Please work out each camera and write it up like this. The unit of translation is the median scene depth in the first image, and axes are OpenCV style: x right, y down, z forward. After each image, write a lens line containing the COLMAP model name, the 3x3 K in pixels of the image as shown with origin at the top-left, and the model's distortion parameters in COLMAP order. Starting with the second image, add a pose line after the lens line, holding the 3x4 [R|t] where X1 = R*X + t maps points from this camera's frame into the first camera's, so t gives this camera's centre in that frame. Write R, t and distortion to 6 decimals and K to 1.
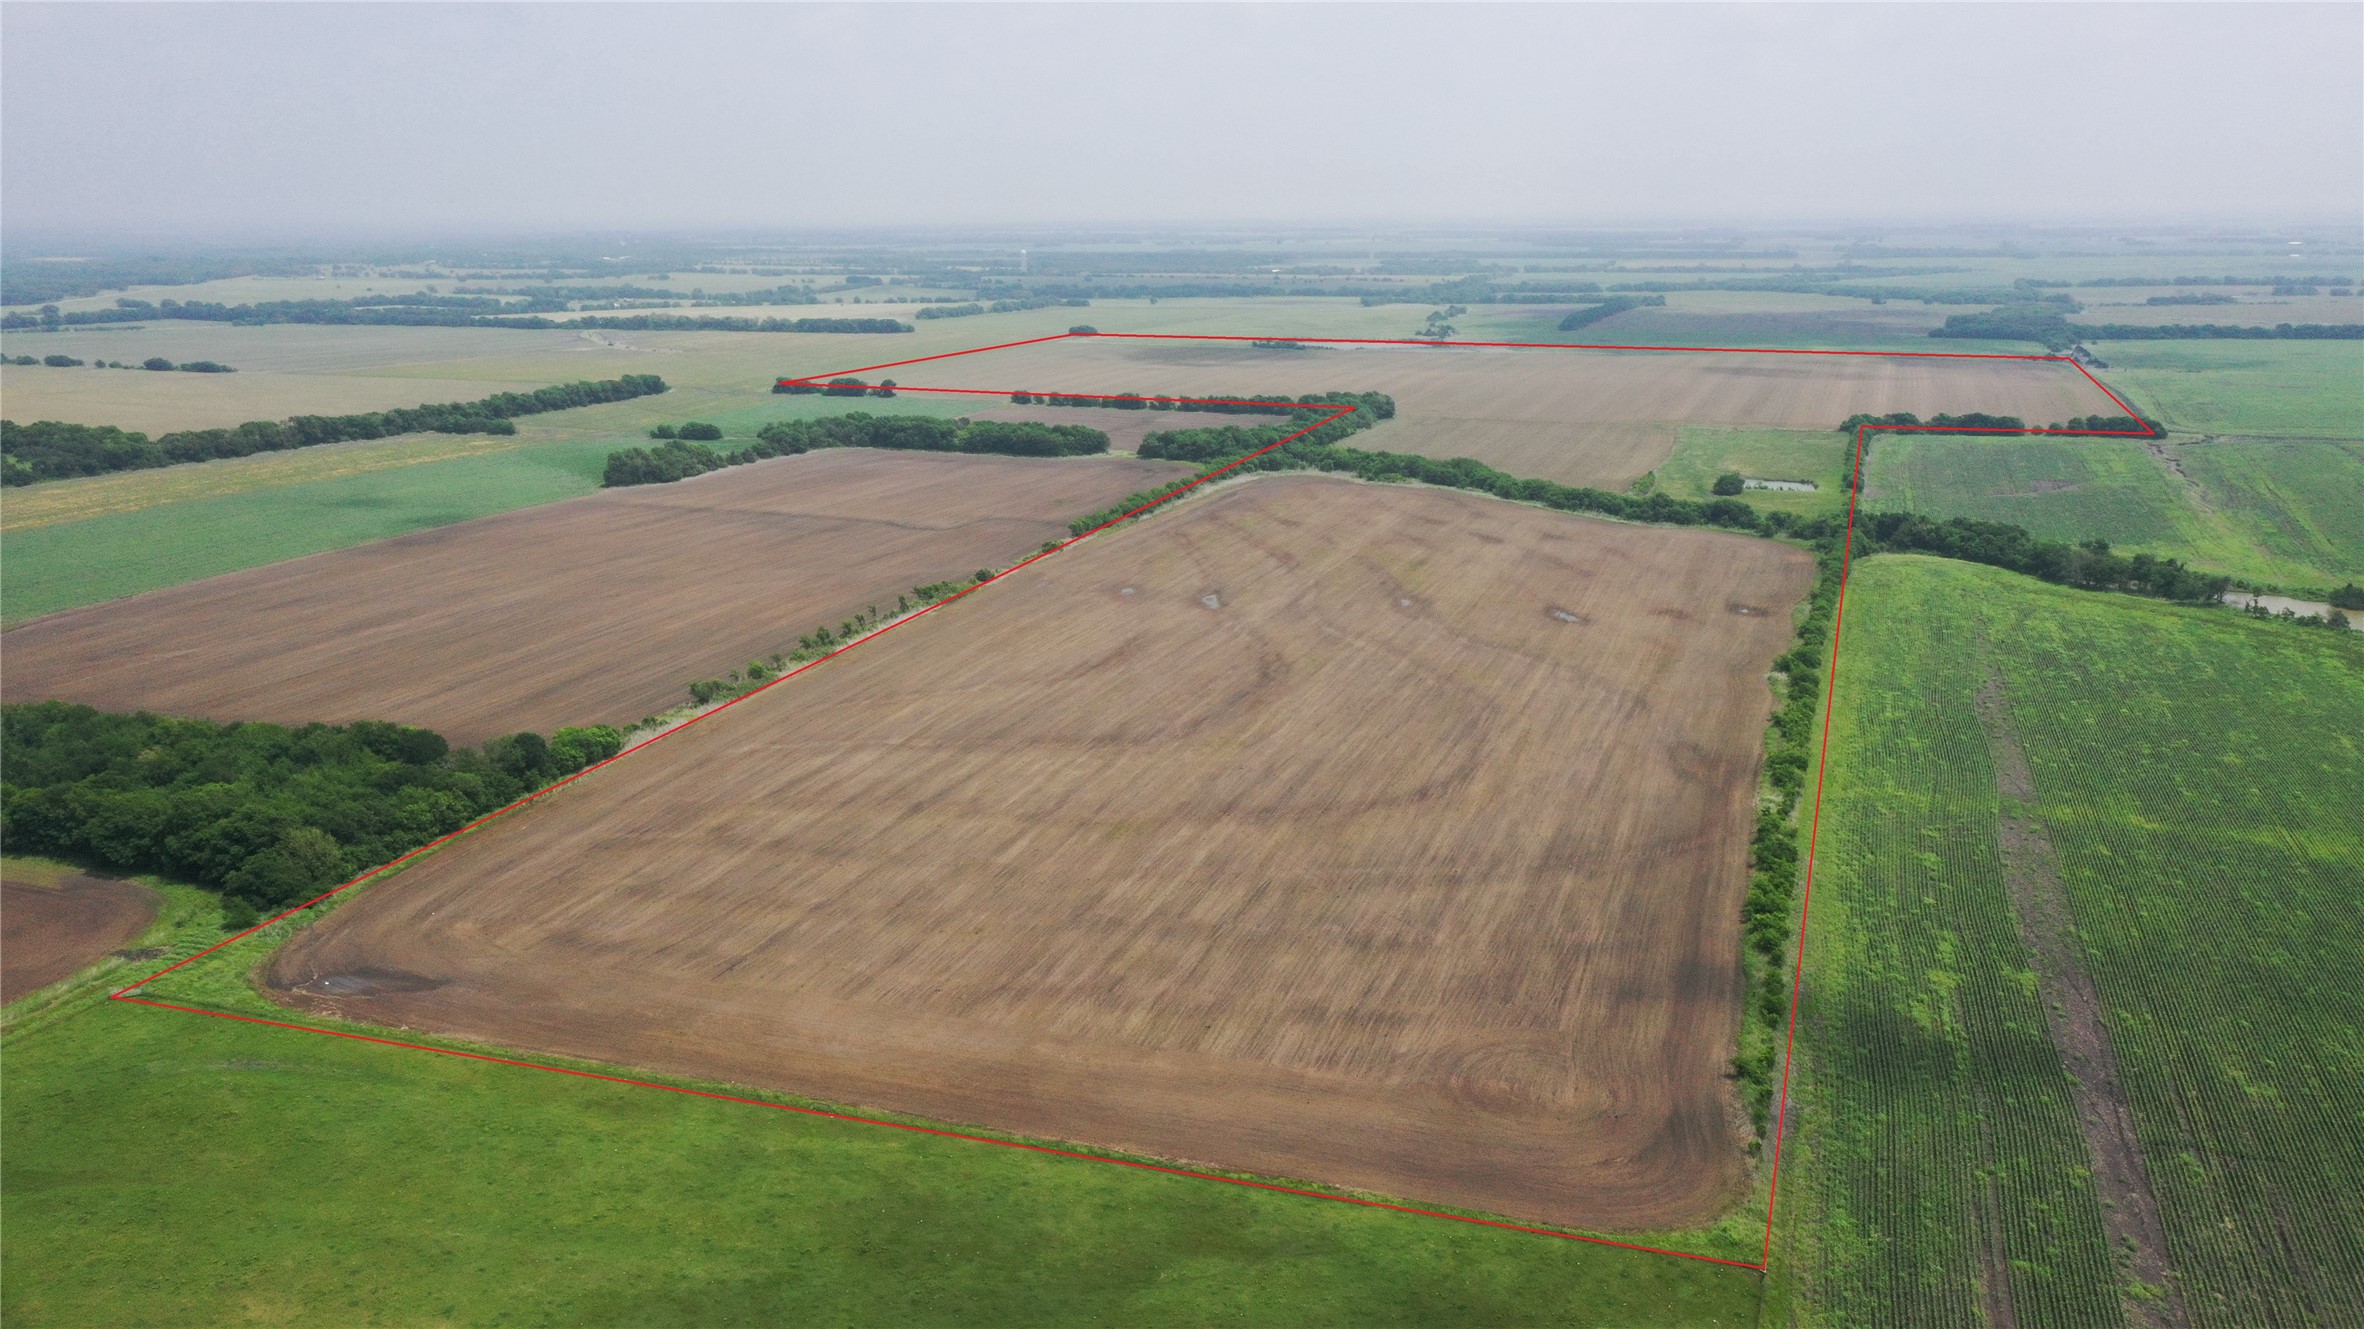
lens RADIAL K [[1868.1, 0, 1160.6], [0, 1868.1, 661.4], [0, 0, 1]] dist [0.013814, 0.000100]
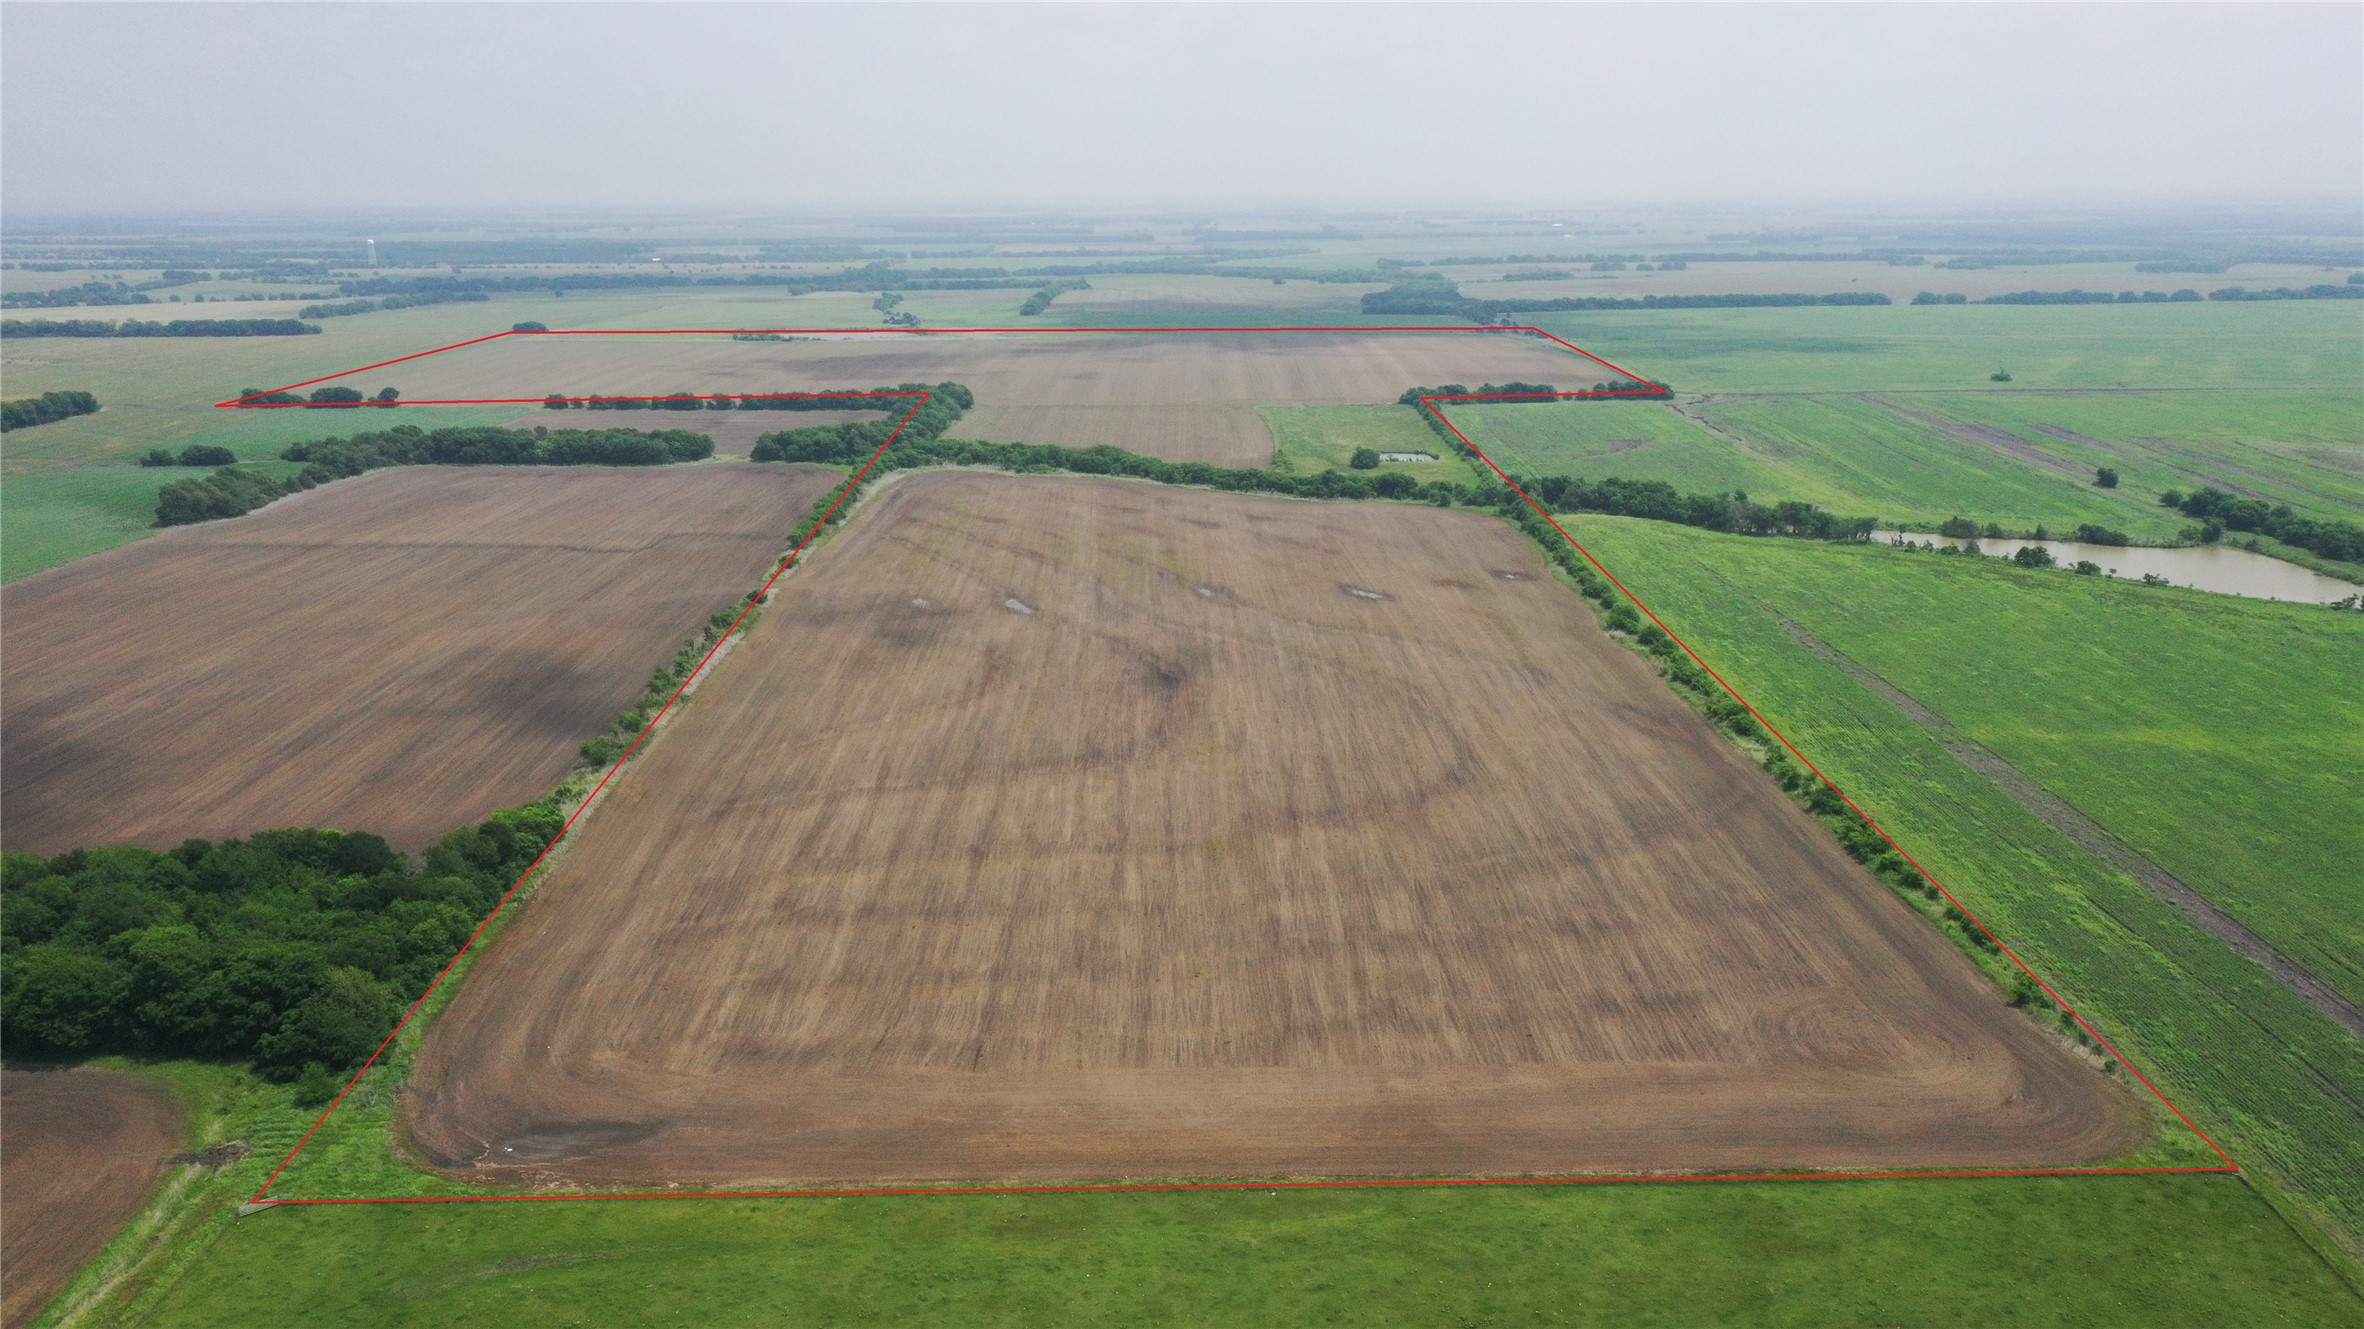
lens RADIAL K [[1868.1, 0, 1181.4], [0, 1868.1, 679.3], [0, 0, 1]] dist [0.013814, 0.000100]
pose [[0.936414, -0.089638, 0.339254, -0.179857], [0.084059, 0.995974, 0.031136, -0.014057], [-0.340679, -0.000639, 0.940179, 0.055093]]
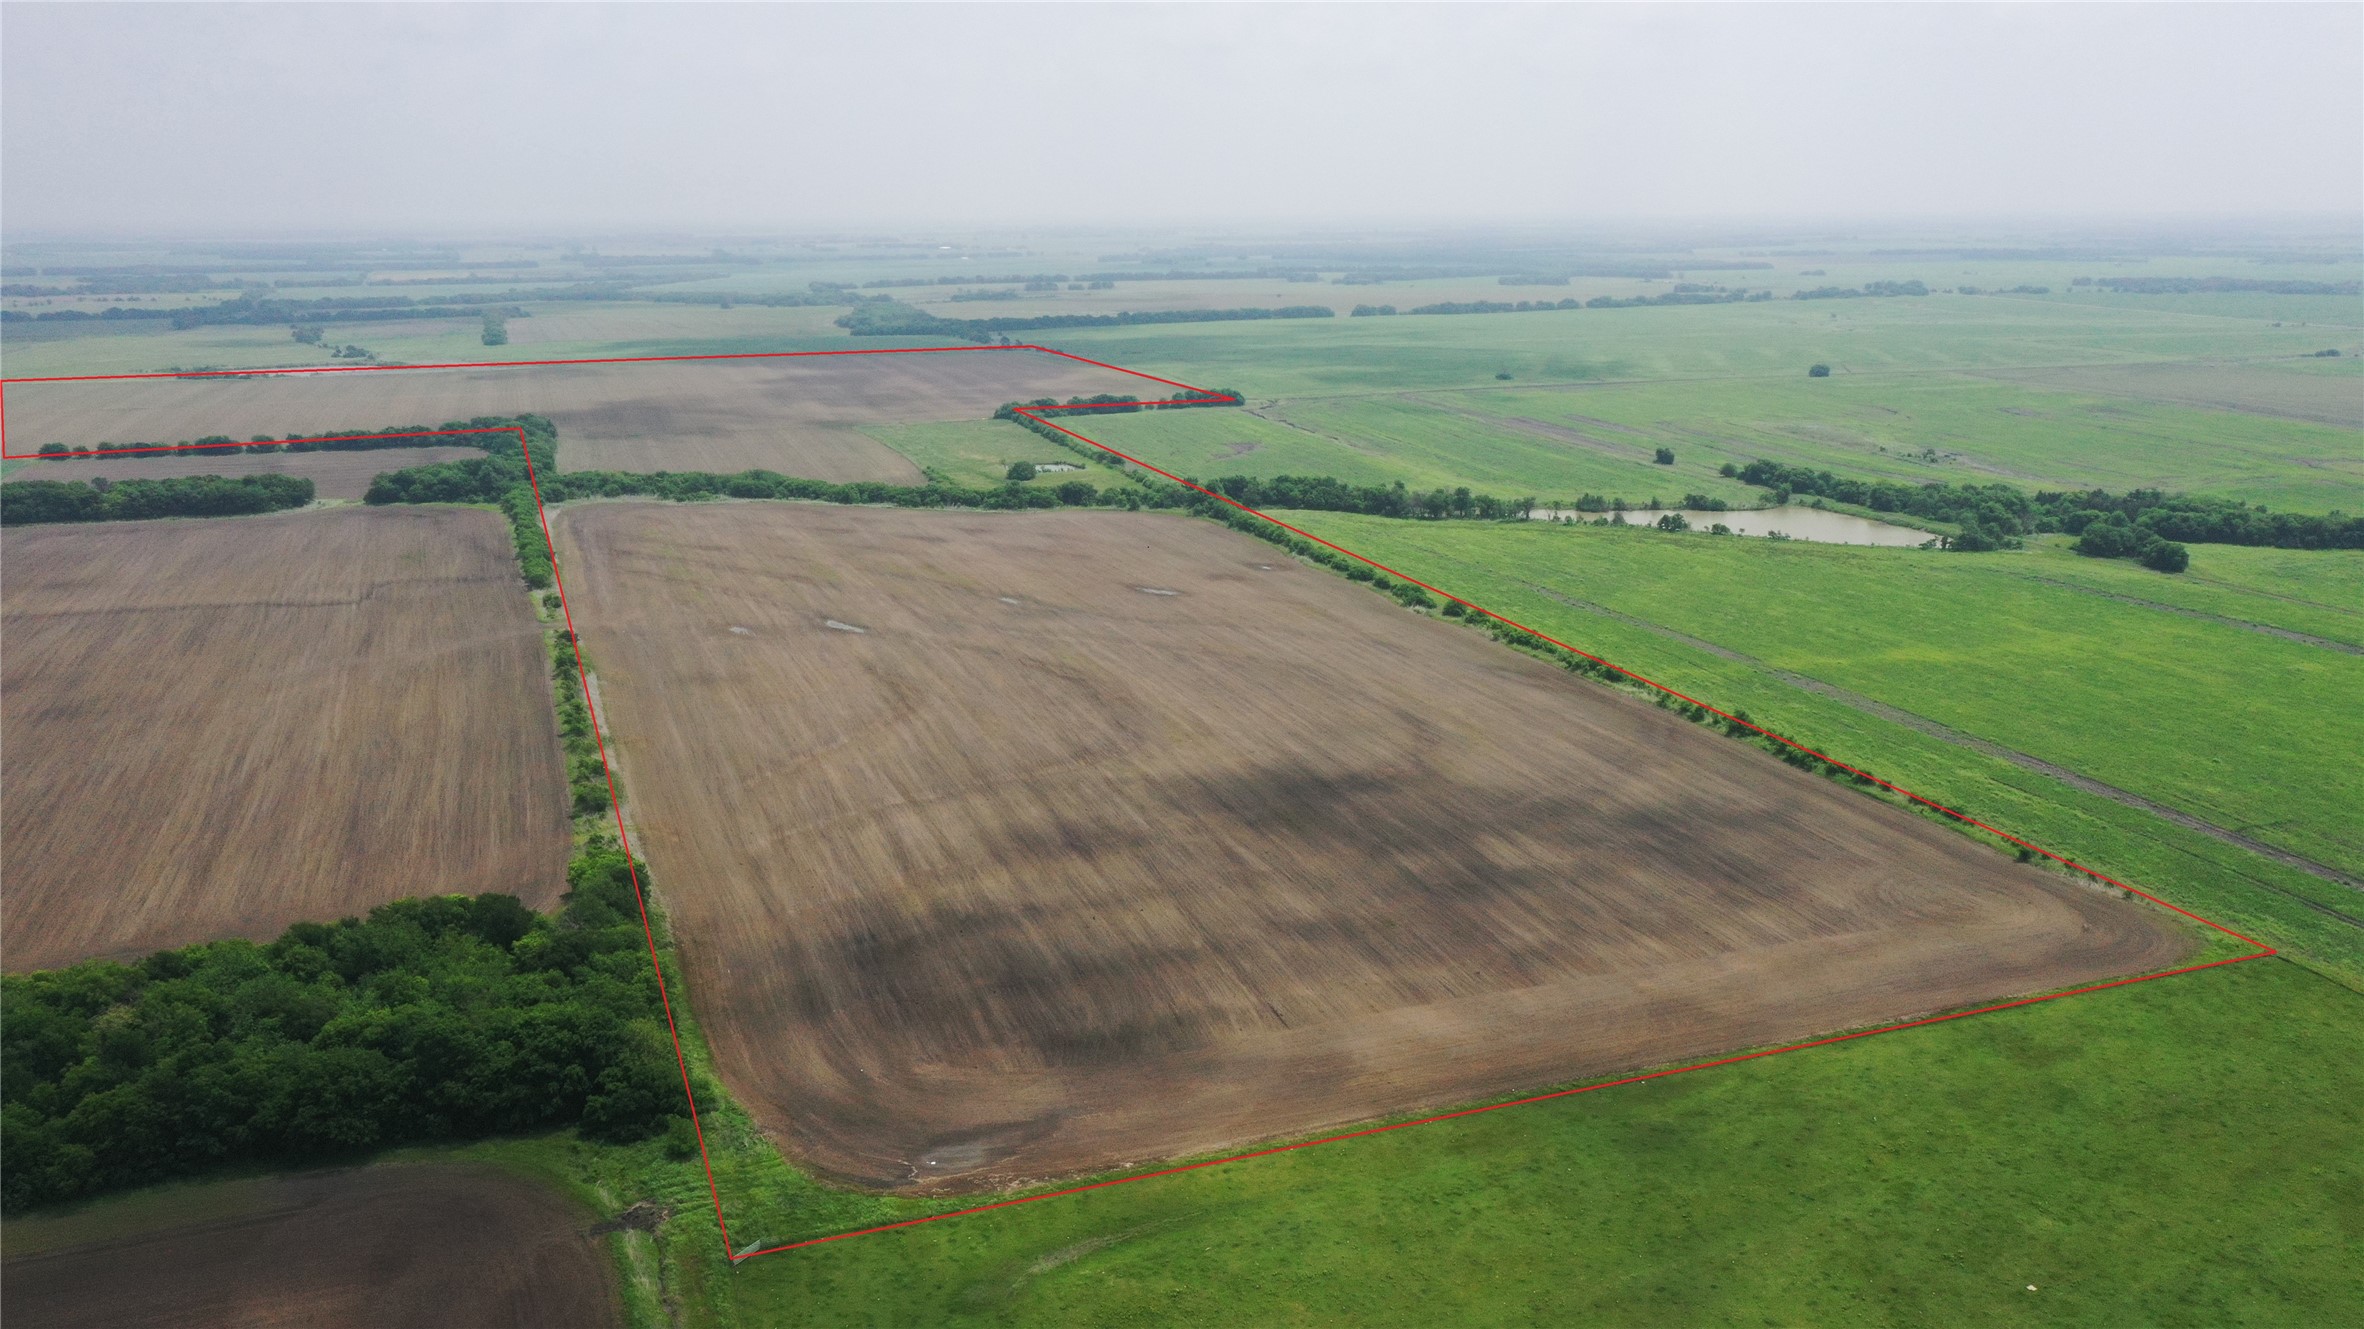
lens RADIAL K [[1856.8, 0, 1190.6], [0, 1856.8, 656.1], [0, 0, 1]] dist [0.010417, 0.007925]
pose [[0.766556, -0.151328, 0.624093, -0.348229], [0.155239, 0.986682, 0.048572, -0.028622], [-0.623132, 0.059651, 0.779839, 0.118740]]
